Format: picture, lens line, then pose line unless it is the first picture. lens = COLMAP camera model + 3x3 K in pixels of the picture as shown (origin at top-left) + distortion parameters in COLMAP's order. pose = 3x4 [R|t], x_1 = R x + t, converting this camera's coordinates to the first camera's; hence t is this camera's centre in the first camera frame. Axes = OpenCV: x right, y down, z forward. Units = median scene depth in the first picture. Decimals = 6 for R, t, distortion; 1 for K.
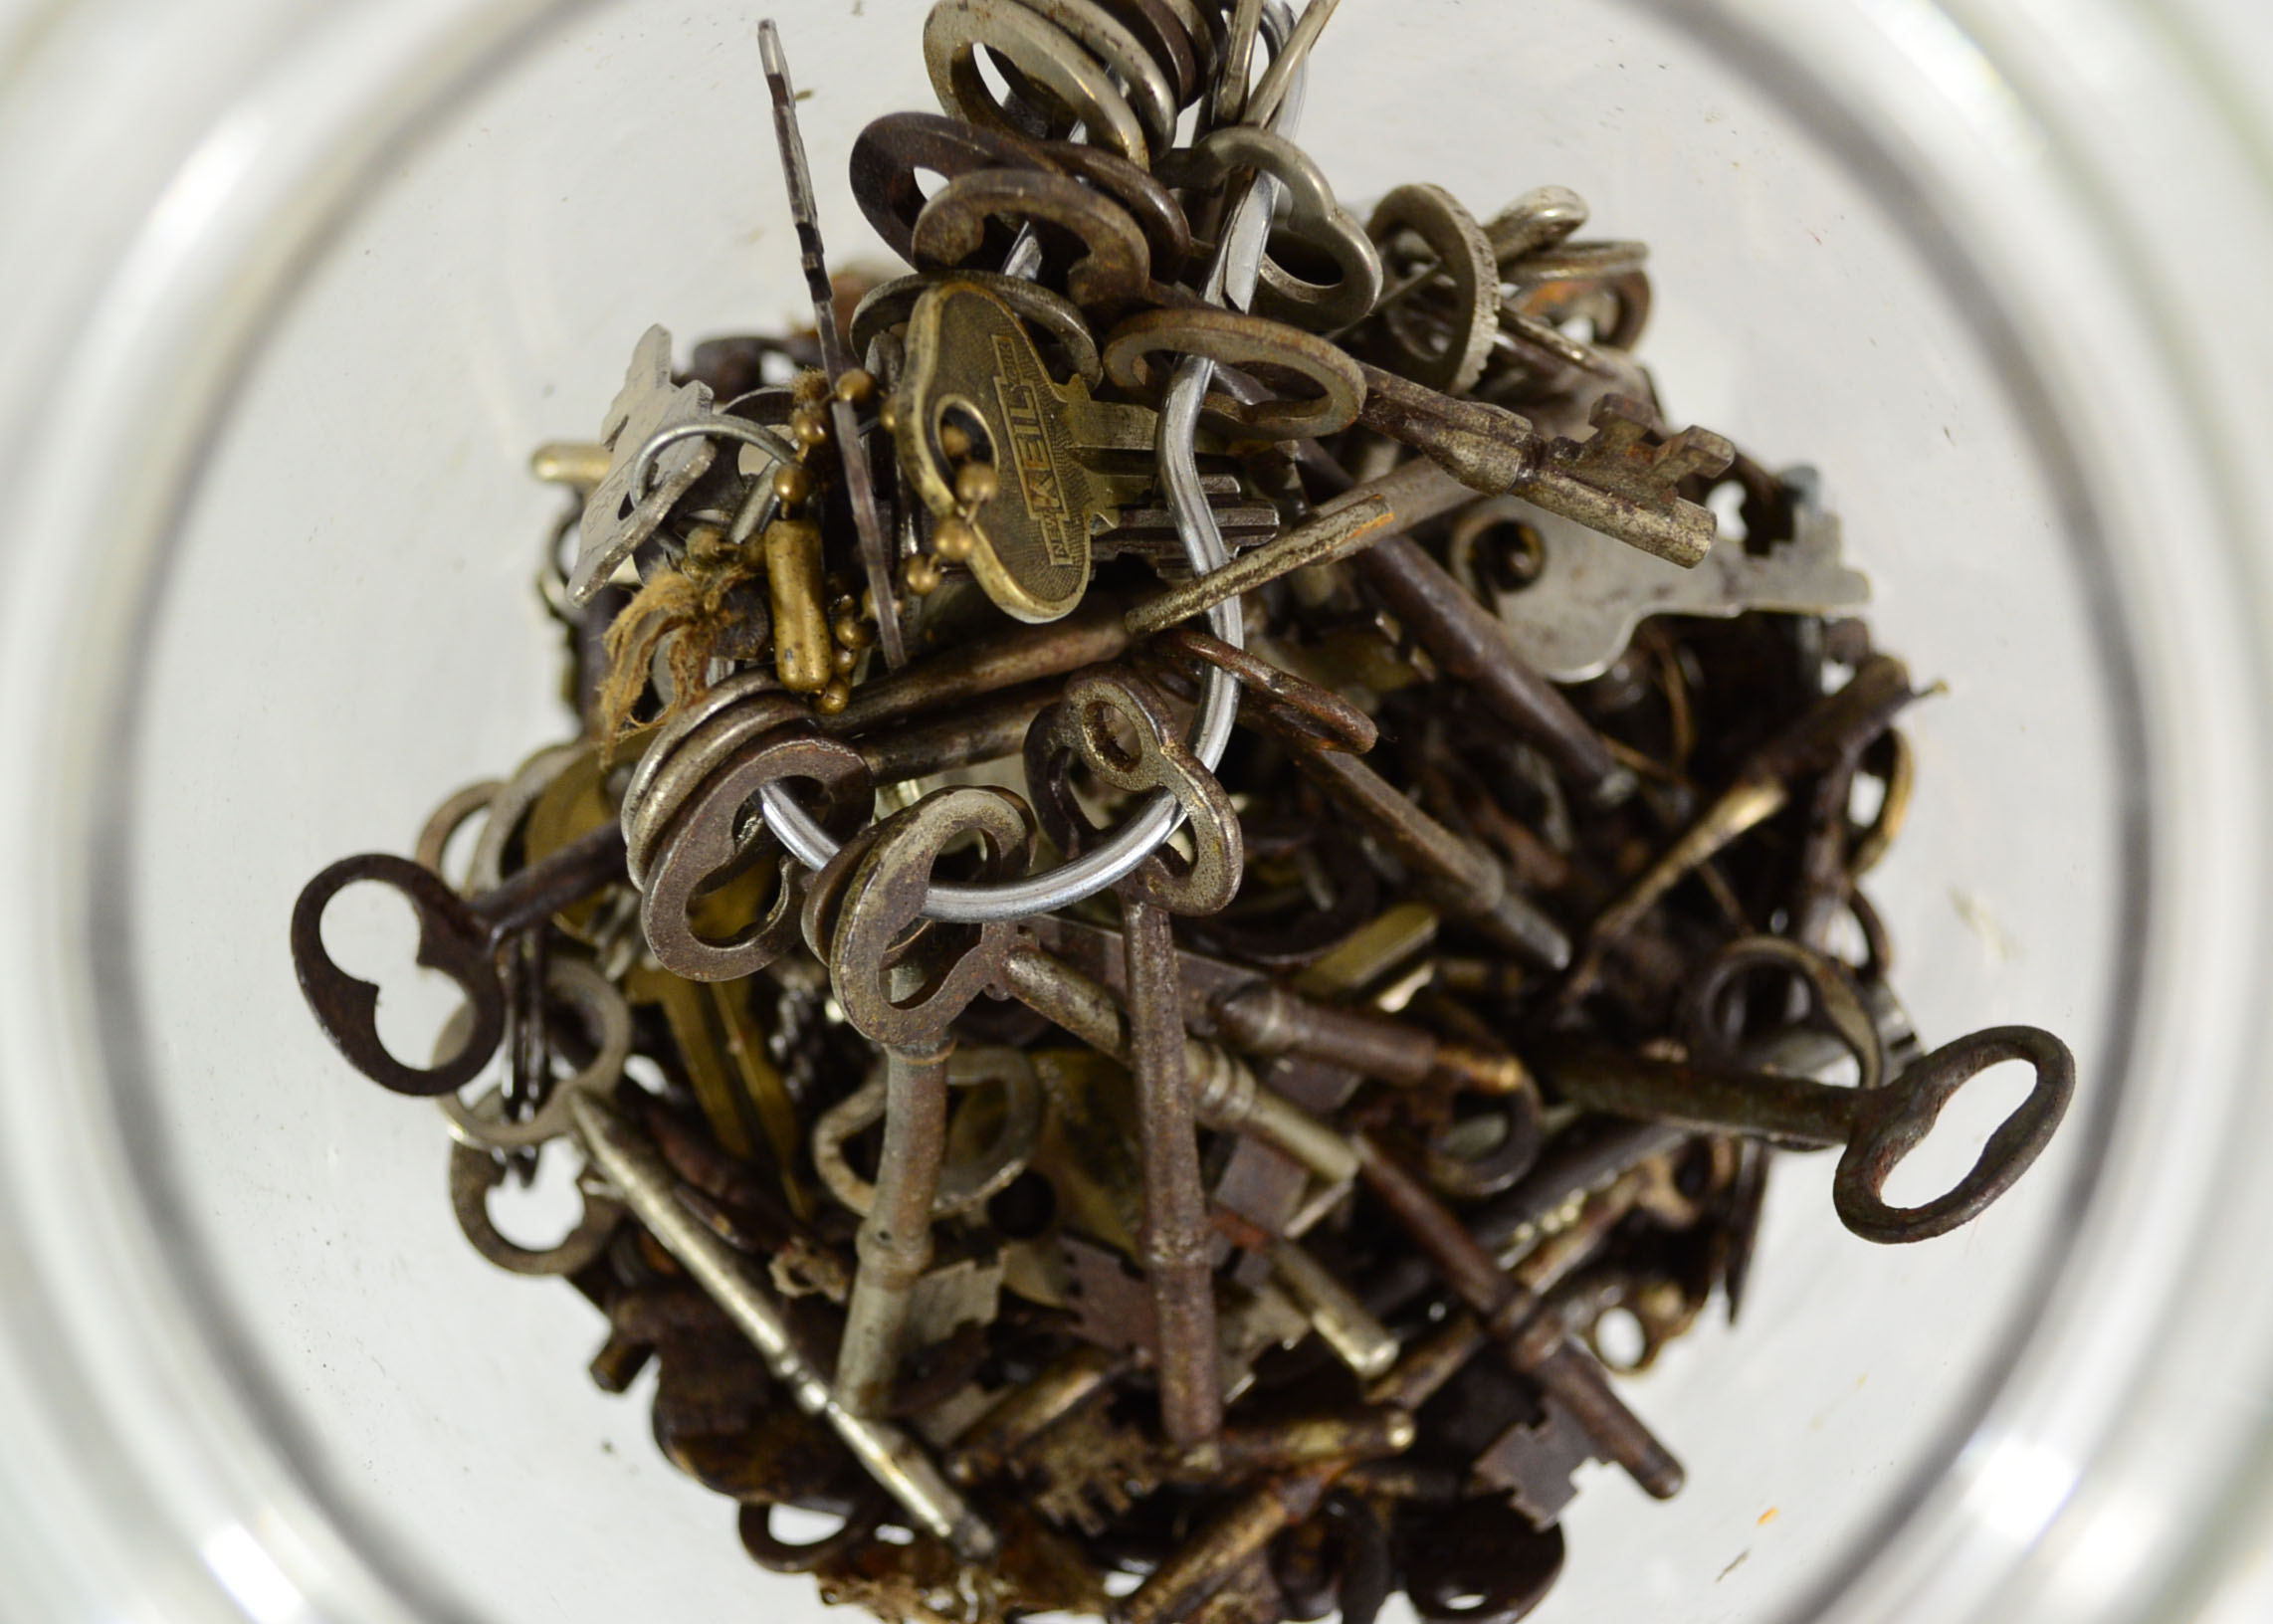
lens RADIAL K [[3094.0, 0, 1136.5], [0, 3094.0, 812.0], [0, 0, 1]] dist [0.012292, 0.006488]
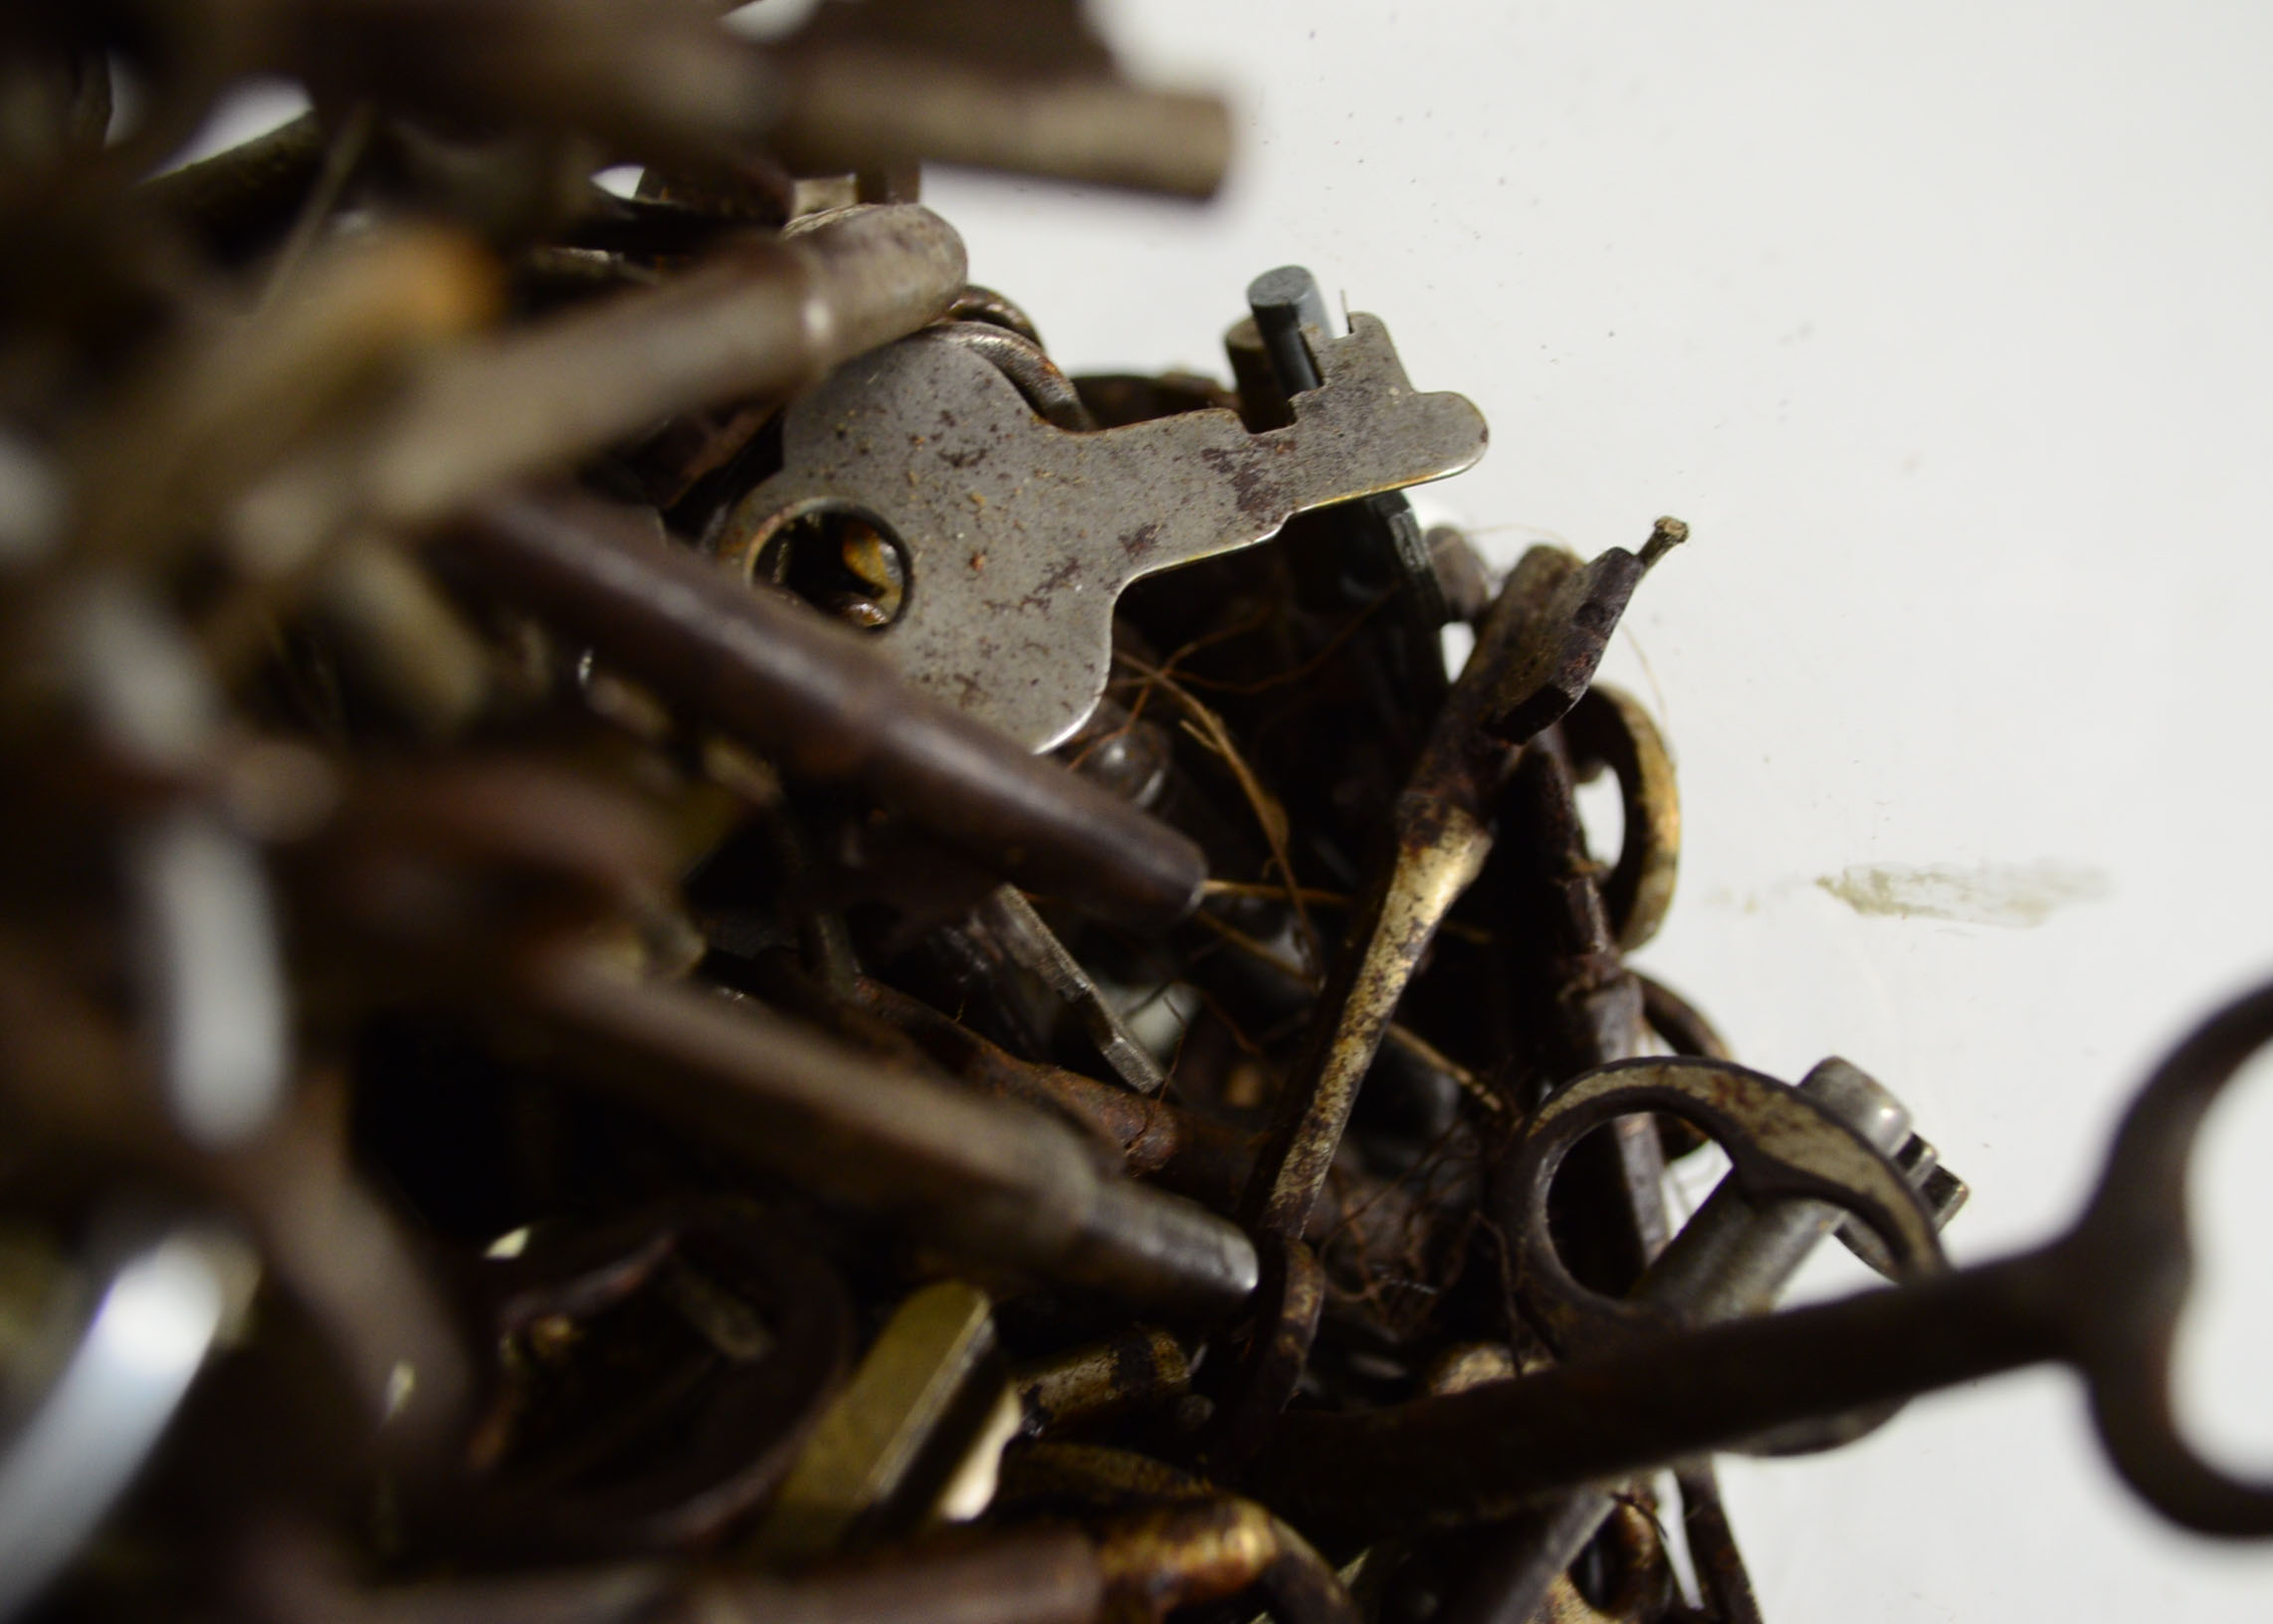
lens RADIAL K [[3094.0, 0, 1136.5], [0, 3094.0, 812.0], [0, 0, 1]] dist [0.012292, 0.006488]
pose [[0.905686, -0.367227, 0.211844, 0.042989], [0.395889, 0.911355, -0.112711, 0.028639], [-0.151675, 0.185947, 0.970782, 0.504460]]
